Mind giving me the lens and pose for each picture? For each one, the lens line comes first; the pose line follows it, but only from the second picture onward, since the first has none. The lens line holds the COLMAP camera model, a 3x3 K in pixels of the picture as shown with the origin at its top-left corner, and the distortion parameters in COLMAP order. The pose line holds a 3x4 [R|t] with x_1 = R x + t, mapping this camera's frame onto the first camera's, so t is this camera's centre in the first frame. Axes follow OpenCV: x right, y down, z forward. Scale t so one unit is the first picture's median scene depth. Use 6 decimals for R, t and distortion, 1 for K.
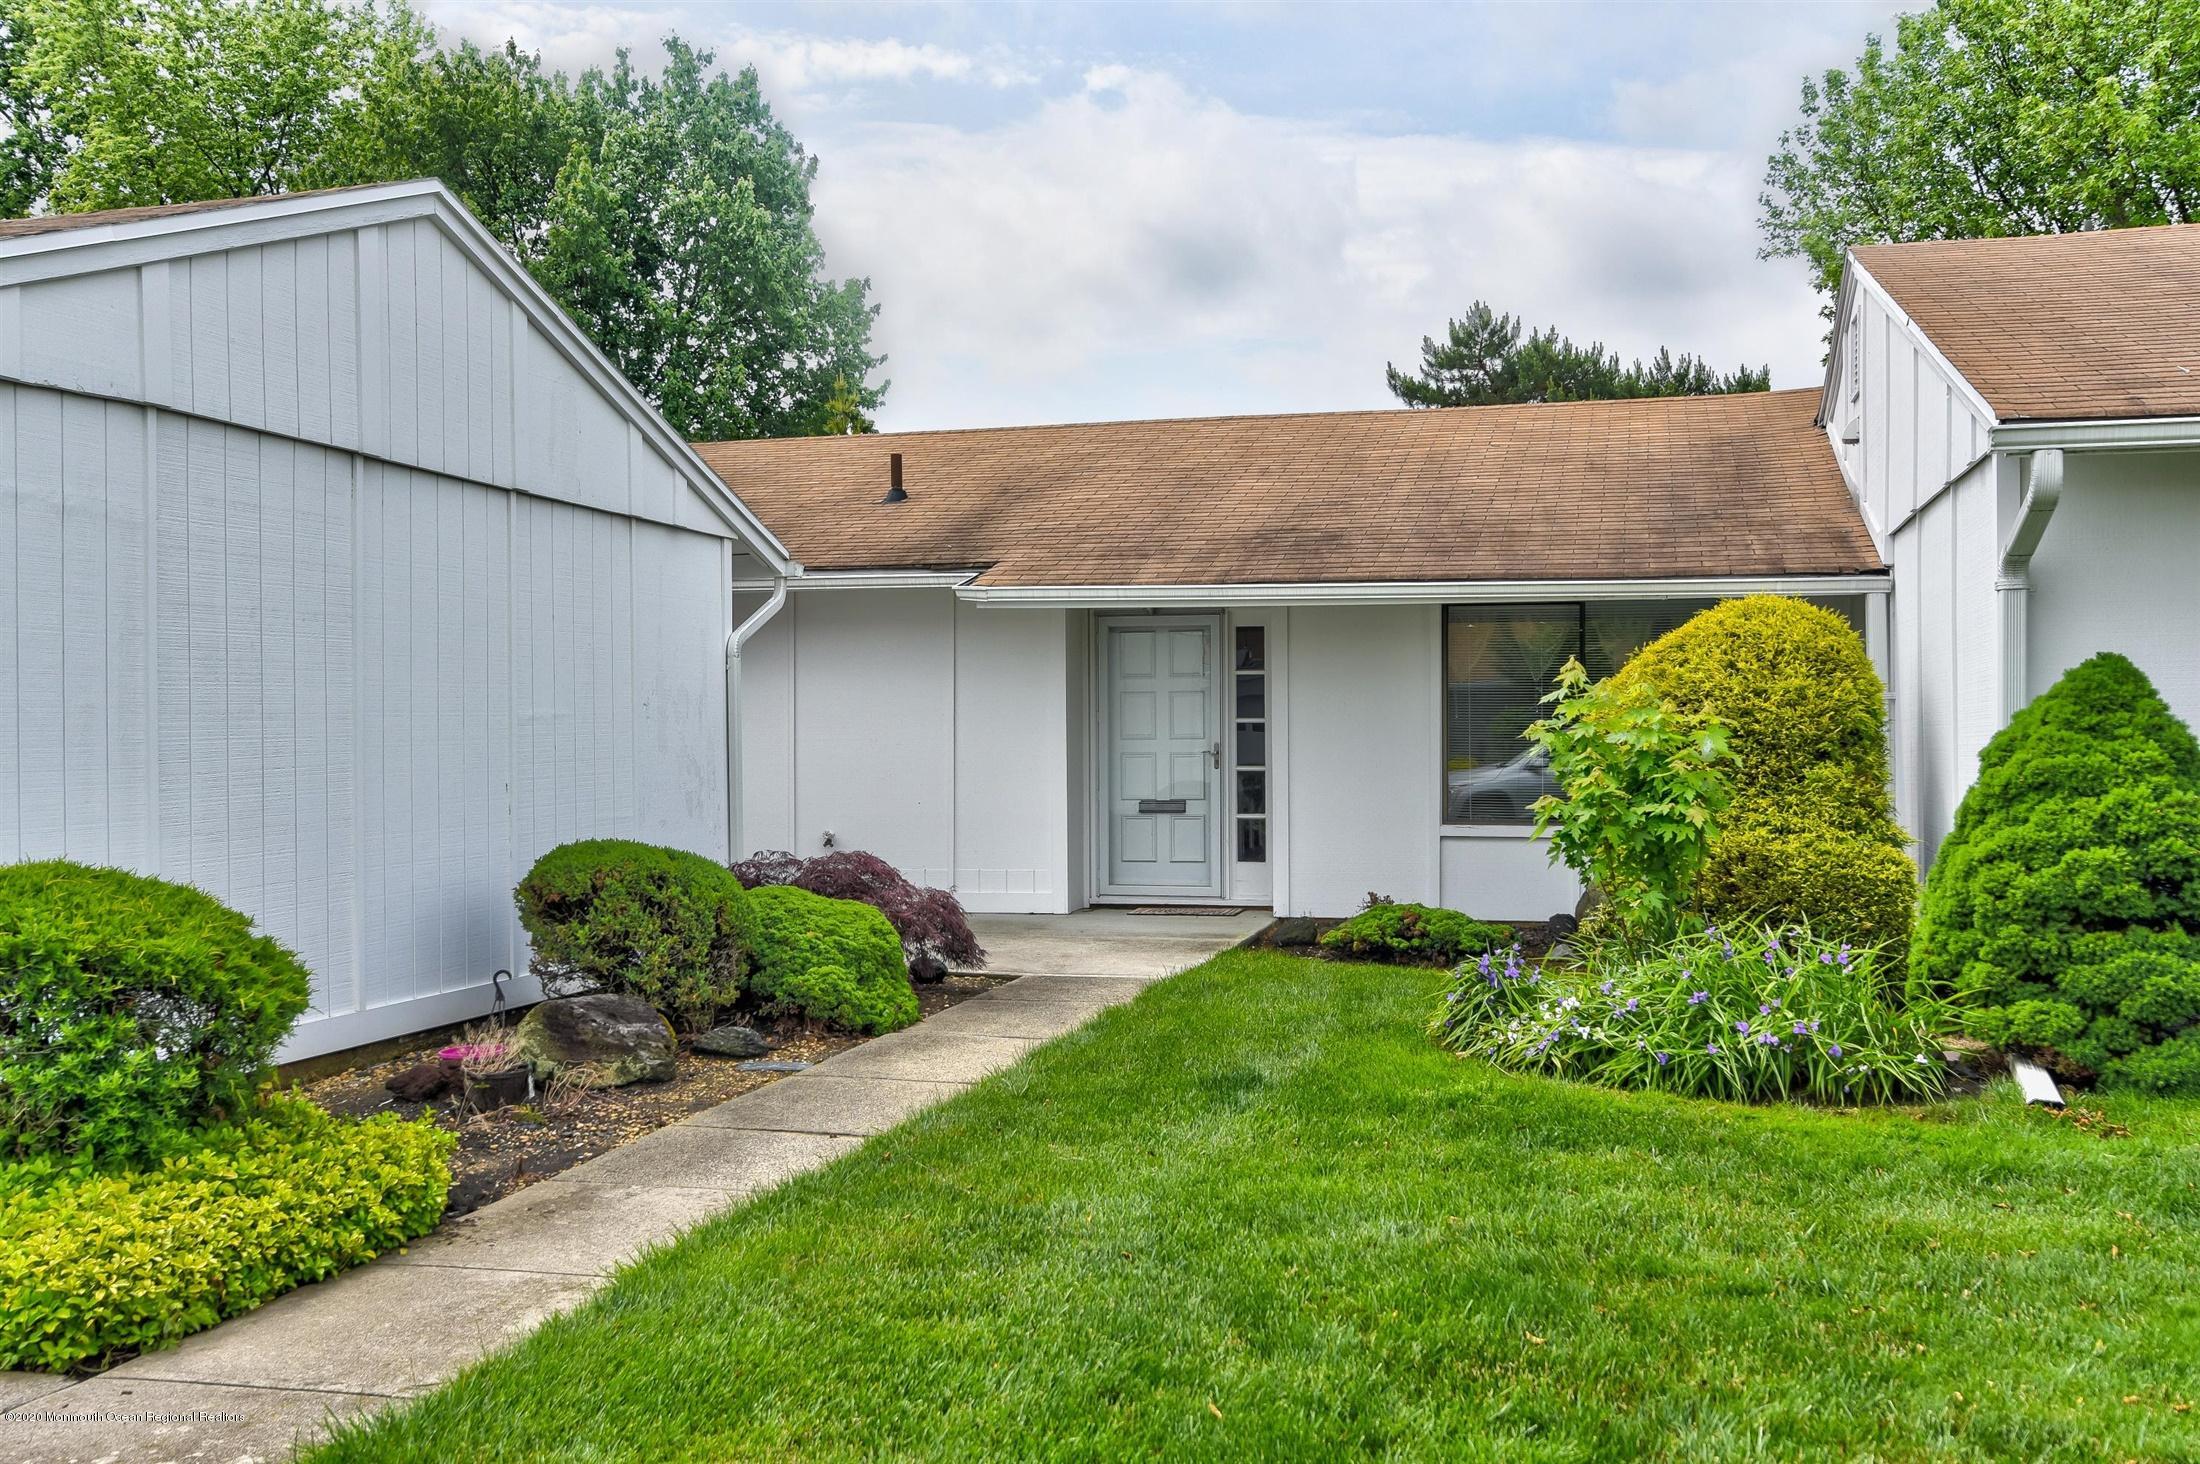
lens RADIAL K [[2037.2, 0, 1099.2], [0, 2037.2, 731.5], [0, 0, 1]] dist [-0.018205, -0.007344]
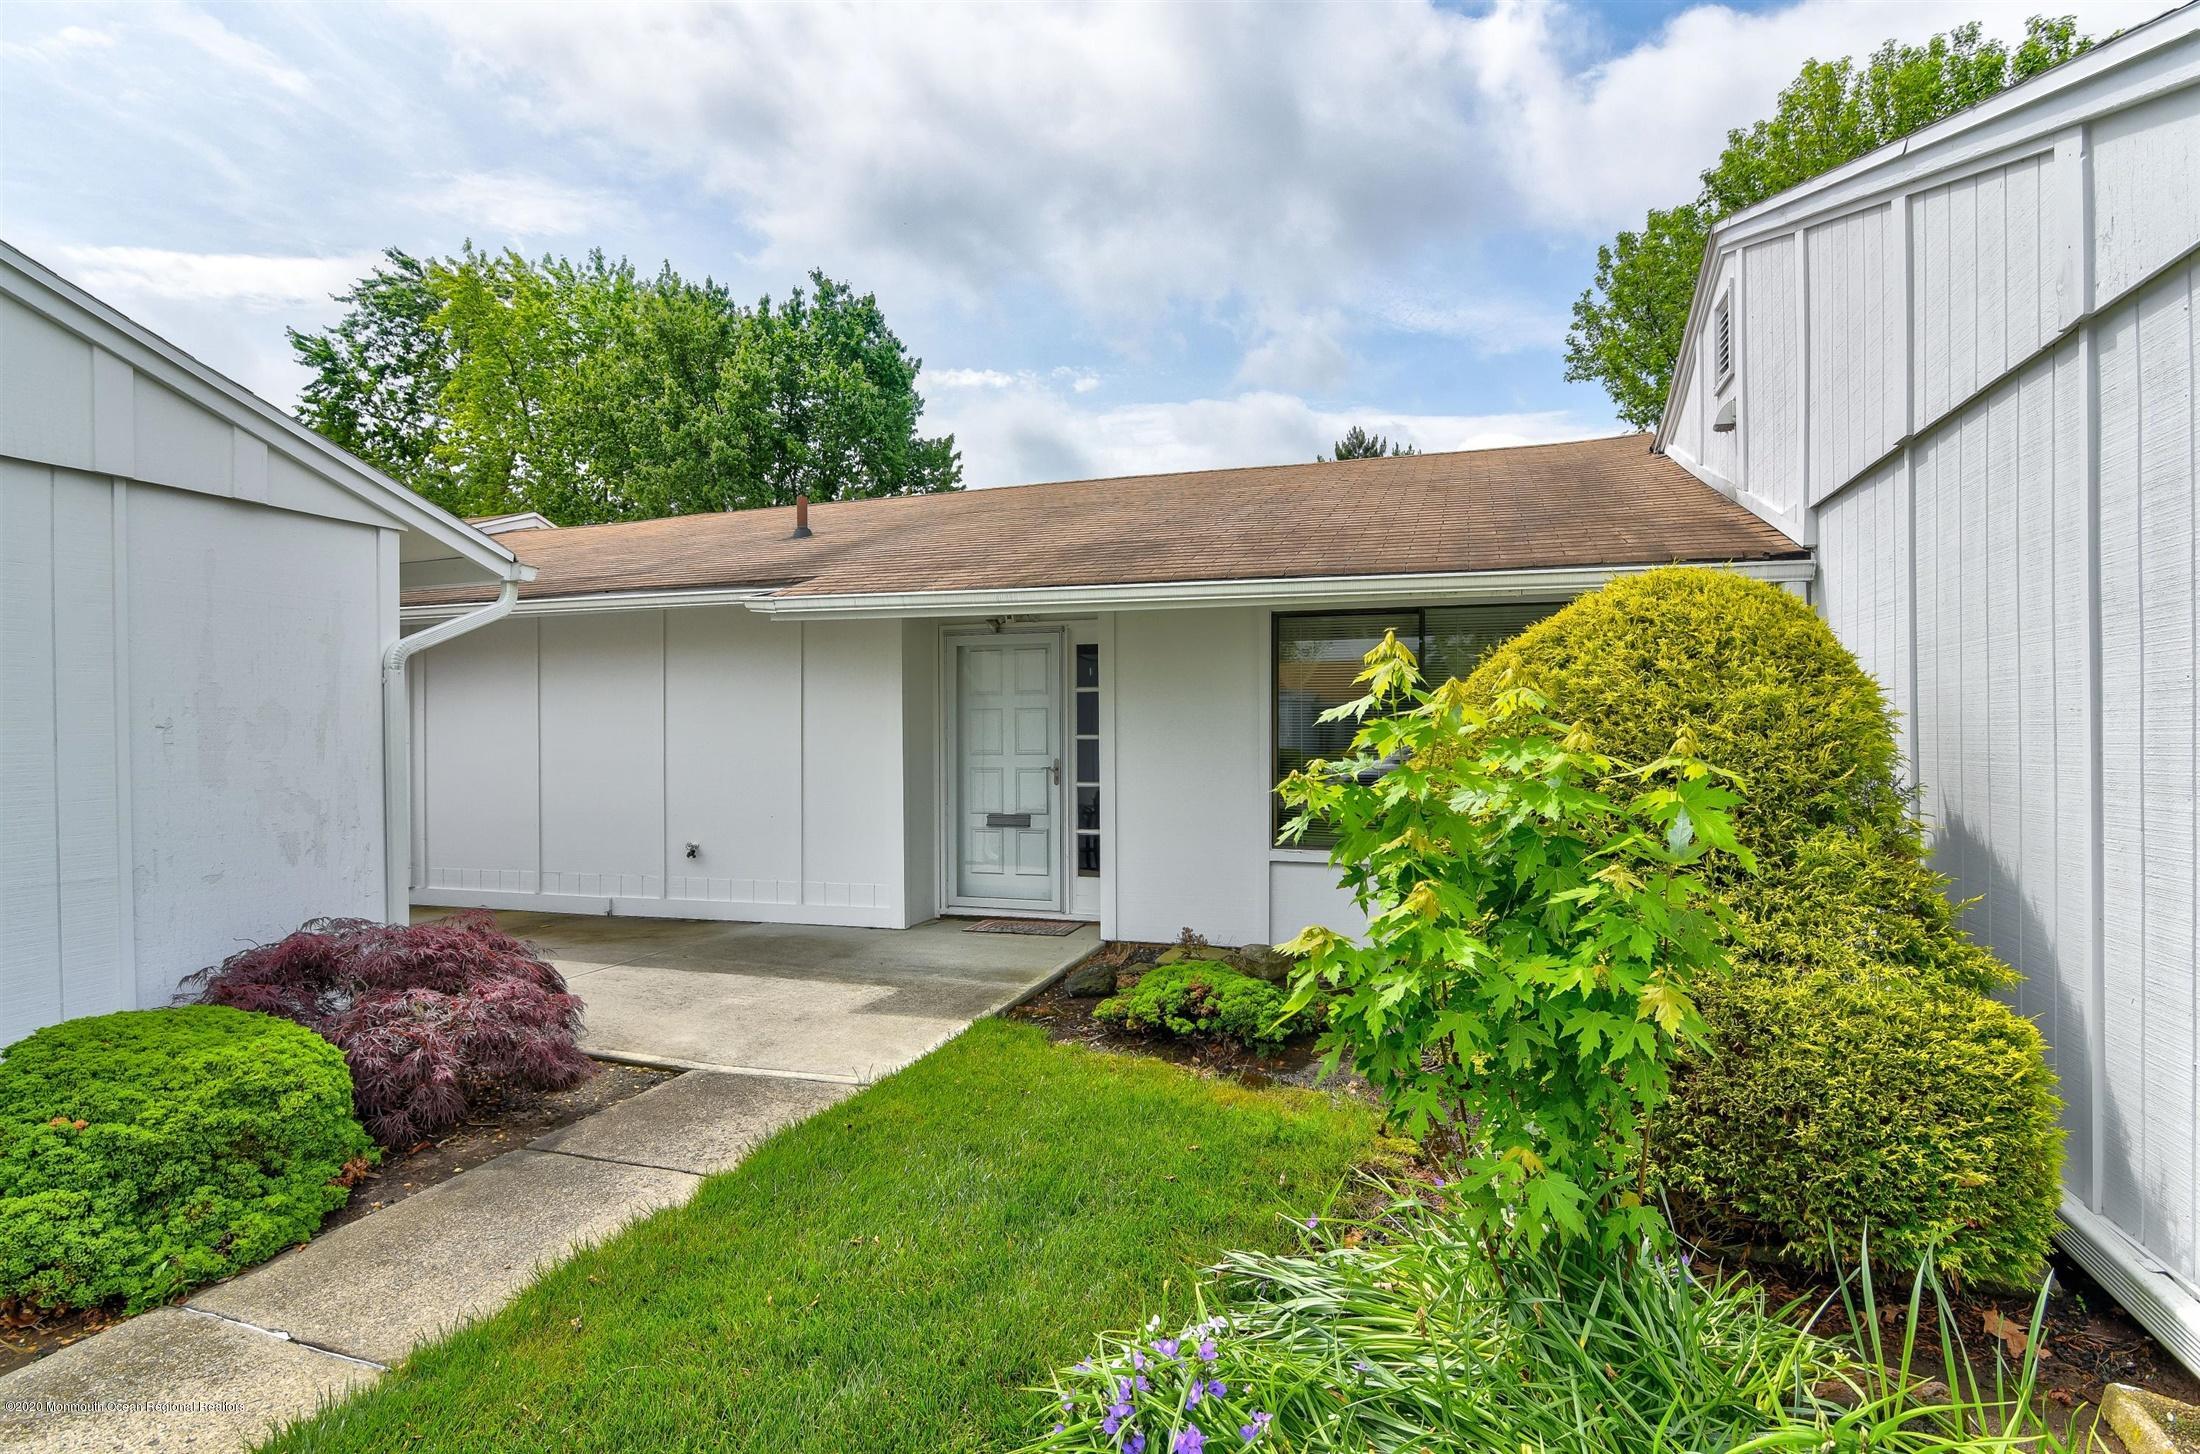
lens RADIAL K [[1118.5, 0, 1102.0], [0, 1118.5, 742.3], [0, 0, 1]] dist [-0.029262, -0.000215]
pose [[0.998338, -0.000323, -0.057638, 0.137104], [0.000900, 0.999950, 0.009985, -0.010238], [0.057632, -0.010020, 0.998288, 0.547271]]
